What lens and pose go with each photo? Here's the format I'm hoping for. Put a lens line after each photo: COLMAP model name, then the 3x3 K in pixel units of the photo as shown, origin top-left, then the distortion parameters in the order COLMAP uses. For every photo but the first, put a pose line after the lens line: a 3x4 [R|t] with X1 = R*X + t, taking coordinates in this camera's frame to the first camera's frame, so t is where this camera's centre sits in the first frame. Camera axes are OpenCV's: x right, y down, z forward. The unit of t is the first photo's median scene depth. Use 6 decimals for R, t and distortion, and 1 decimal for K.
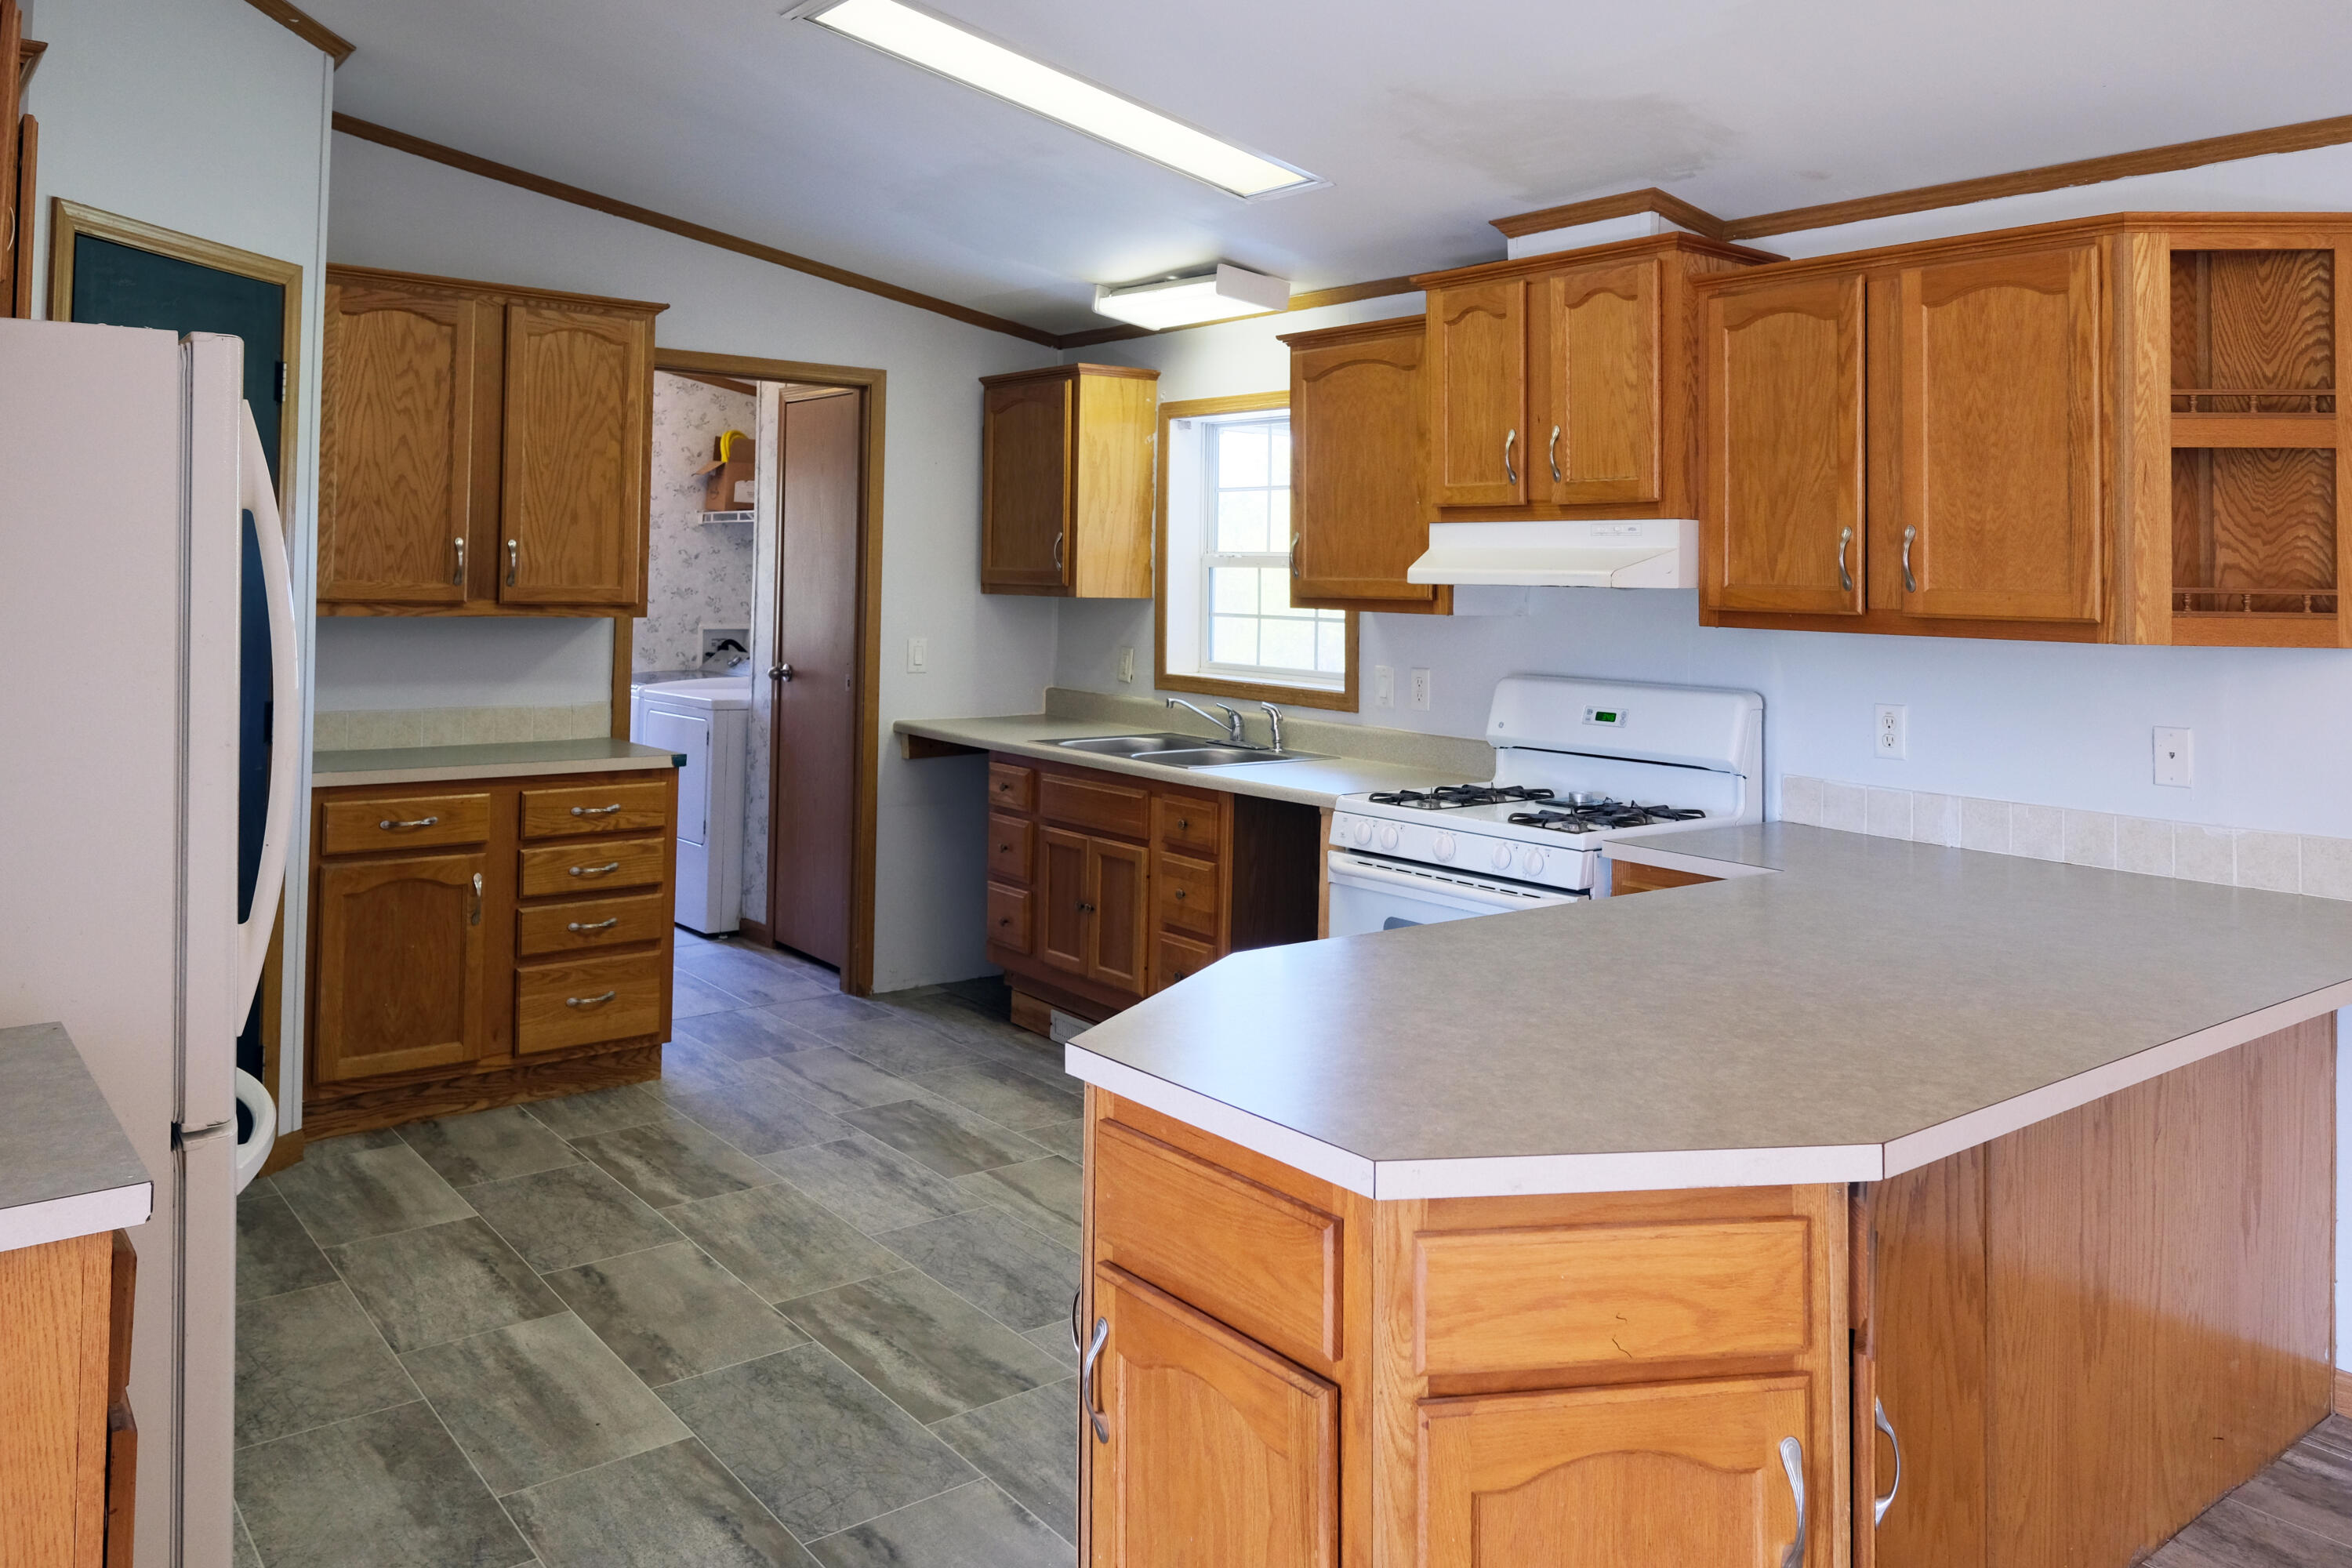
lens RADIAL K [[1700.3, 0, 1254.2], [0, 1700.3, 522.8], [0, 0, 1]] dist [0.006102, -0.001246]
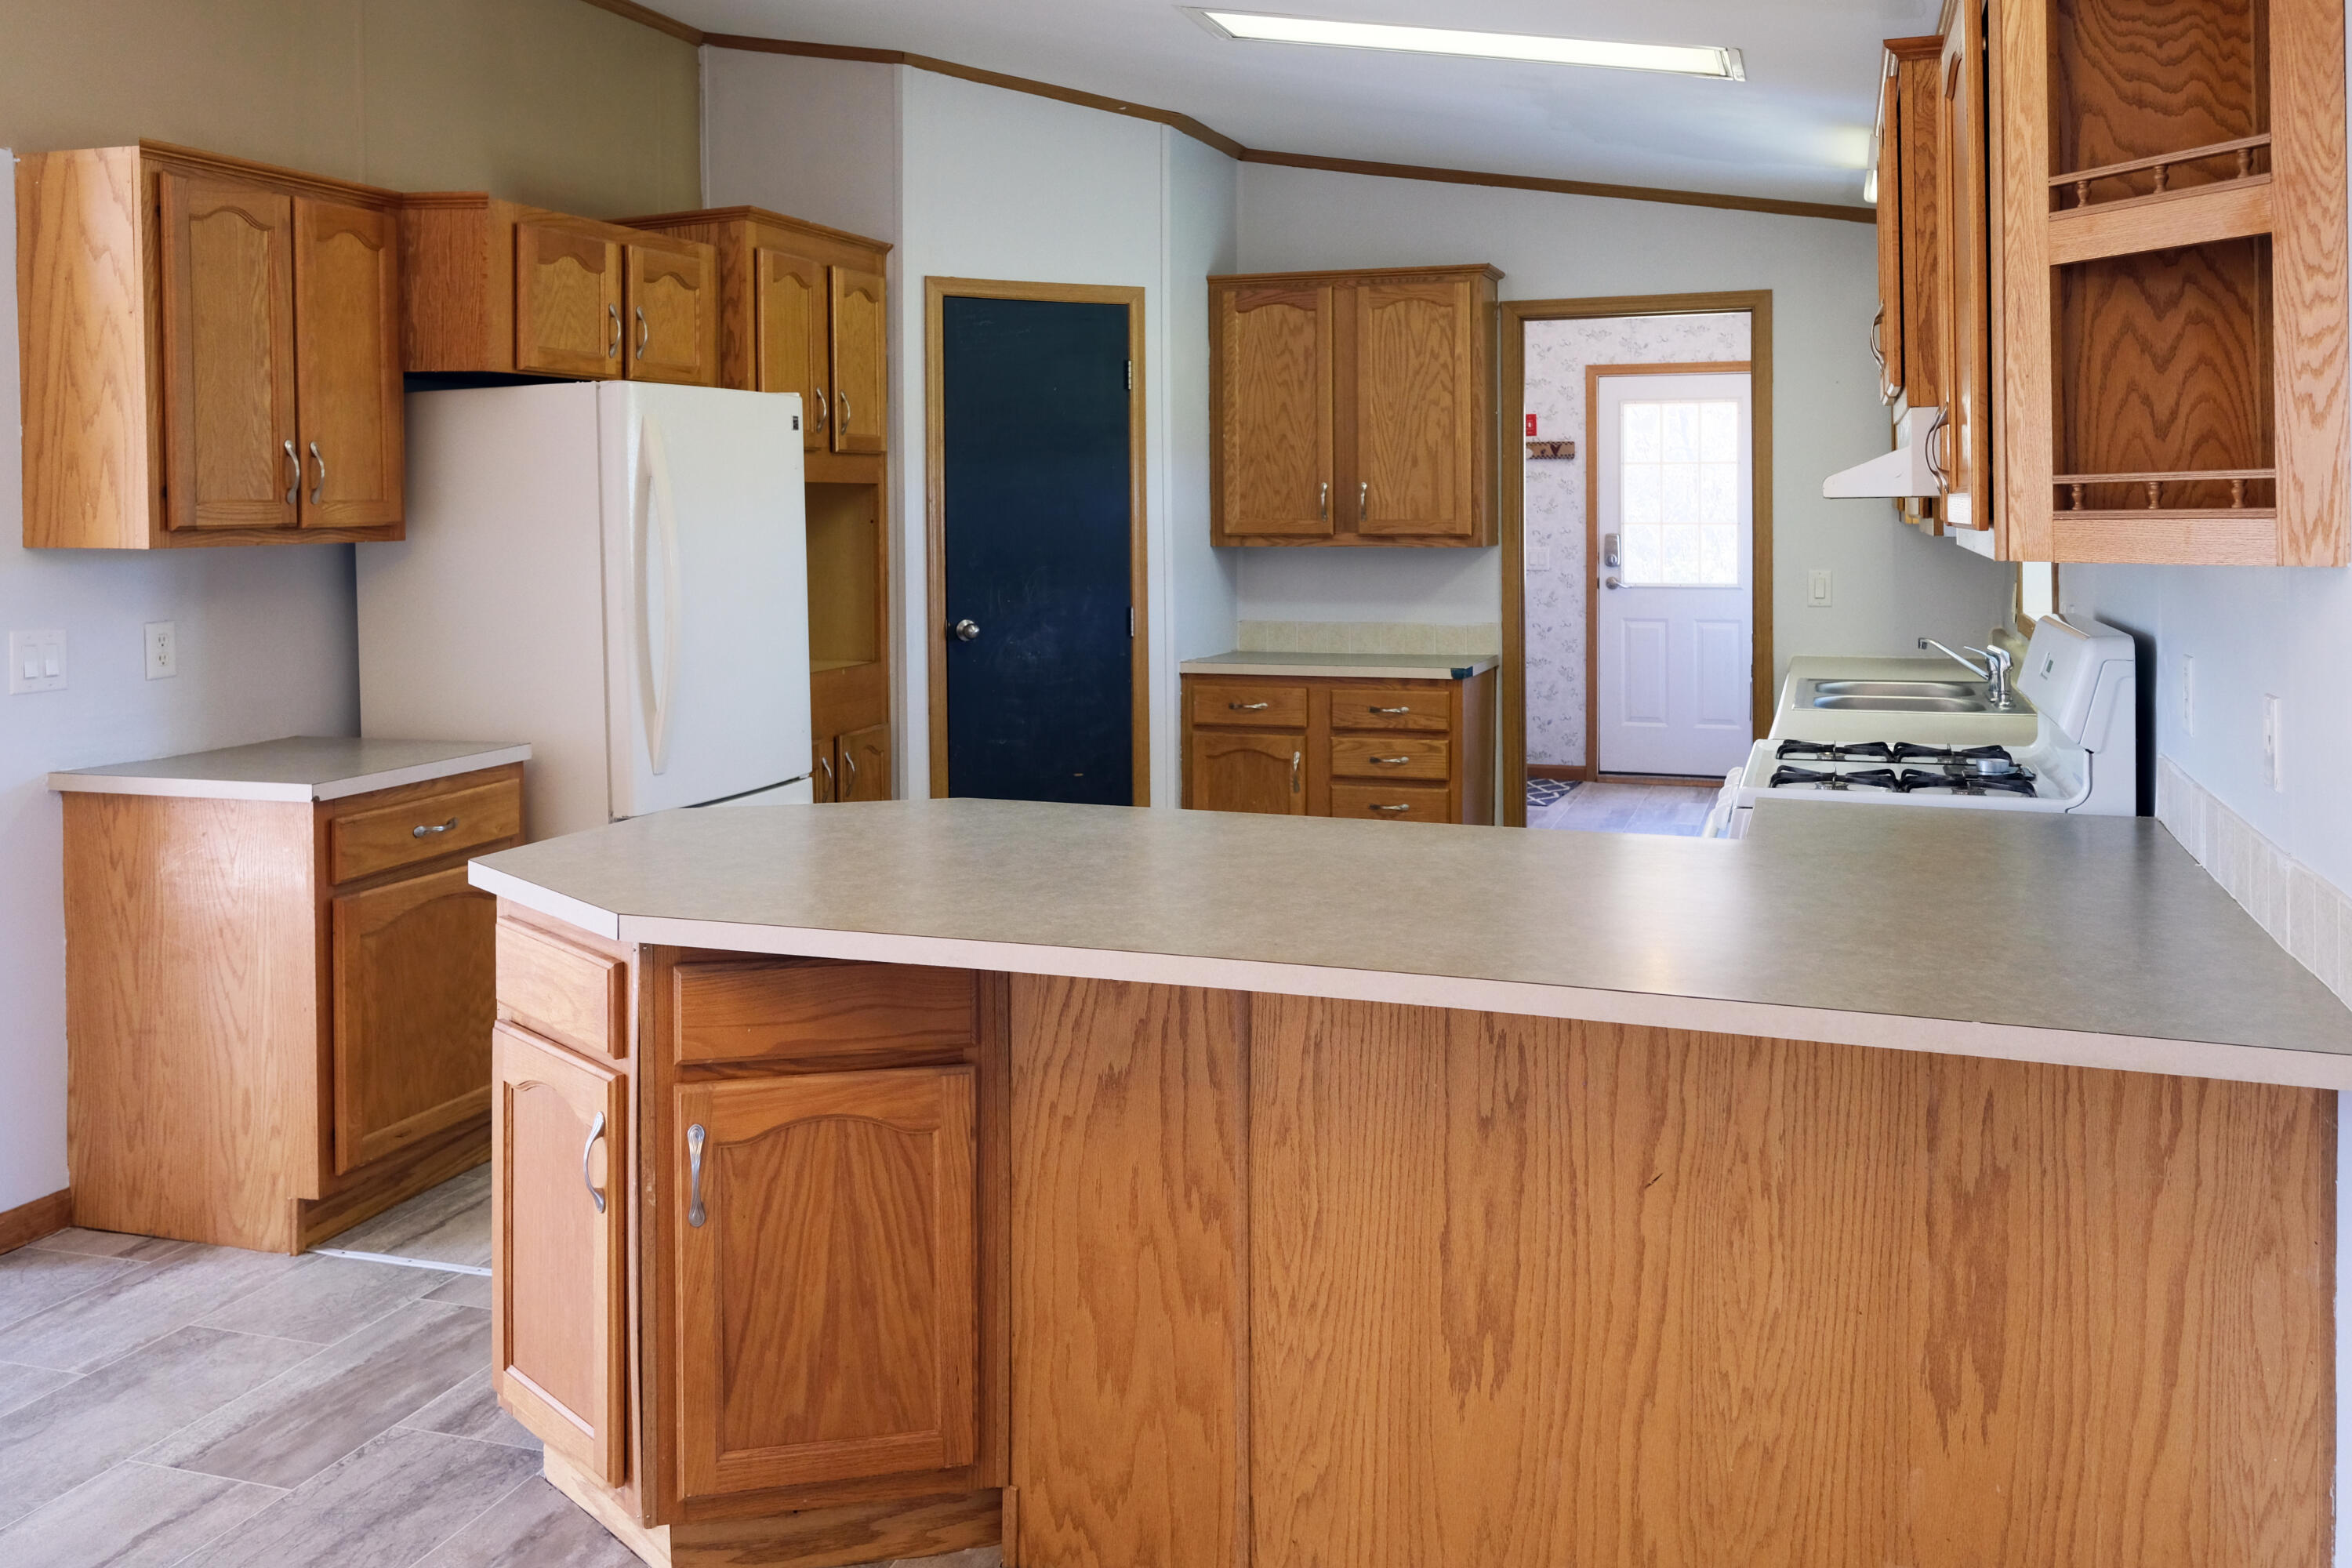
lens RADIAL K [[1906.7, 0, 1287.5], [0, 1906.7, 543.8], [0, 0, 1]] dist [0.010616, -0.003096]
pose [[0.545176, -0.007273, -0.838290, 0.683865], [0.044090, 0.998827, 0.020008, 0.024741], [0.837161, -0.047868, 0.544857, 0.230822]]
